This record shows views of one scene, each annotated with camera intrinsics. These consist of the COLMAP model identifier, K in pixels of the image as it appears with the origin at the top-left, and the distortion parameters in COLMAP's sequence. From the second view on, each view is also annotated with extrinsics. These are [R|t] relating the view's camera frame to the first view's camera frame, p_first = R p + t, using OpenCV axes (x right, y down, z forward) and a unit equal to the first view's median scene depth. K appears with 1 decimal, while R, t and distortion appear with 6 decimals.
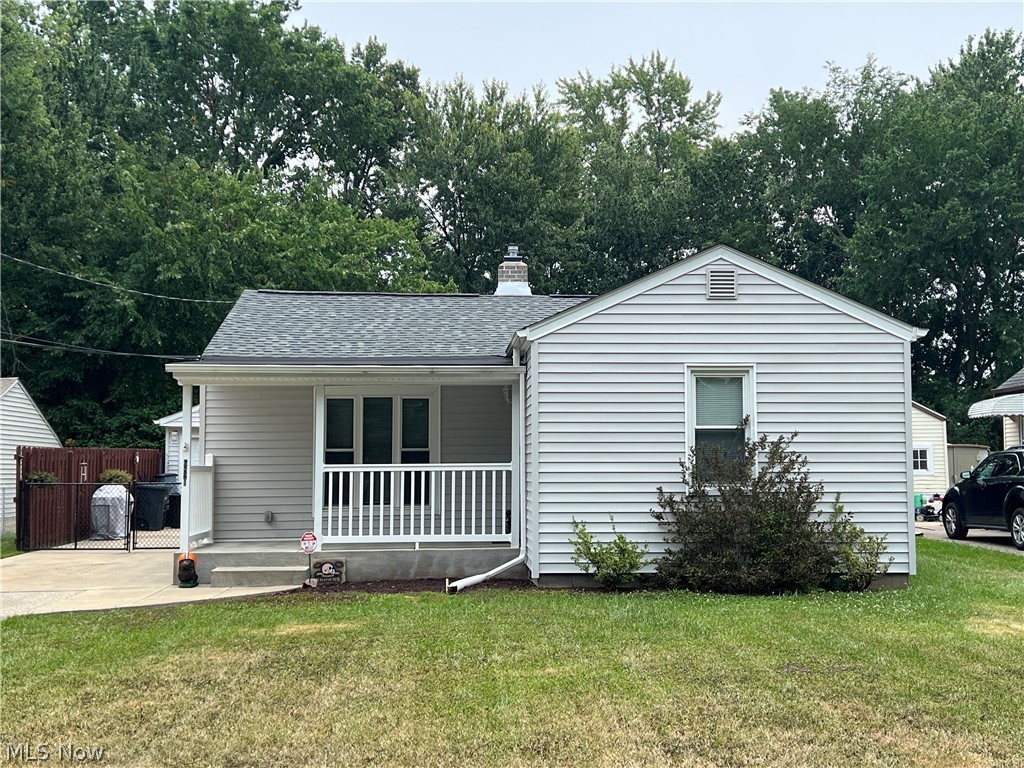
lens RADIAL K [[1267.7, 0, 516.6], [0, 1267.7, 388.2], [0, 0, 1]] dist [0.072086, 0.000000]
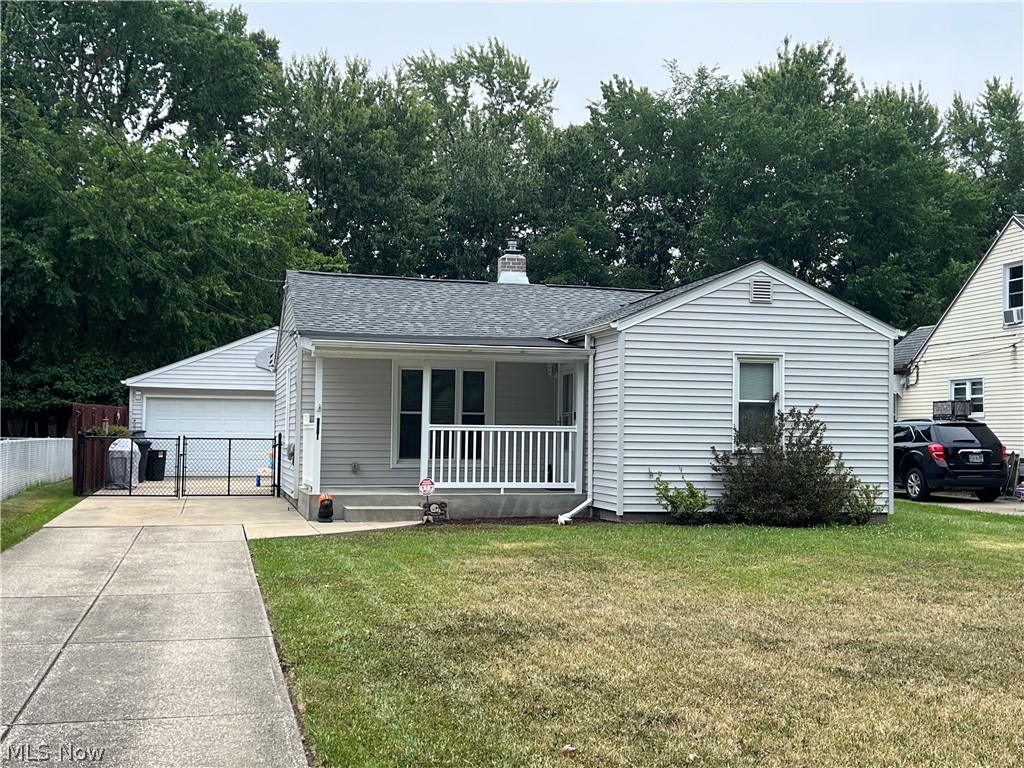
lens RADIAL K [[1267.7, 0, 511.8], [0, 1267.7, 378.8], [0, 0, 1]] dist [0.072086, 0.000000]
pose [[0.984816, 0.023385, 0.172017, -0.213859], [-0.026919, 0.999471, 0.018238, -0.006502], [-0.171499, -0.022592, 0.984925, -0.166956]]
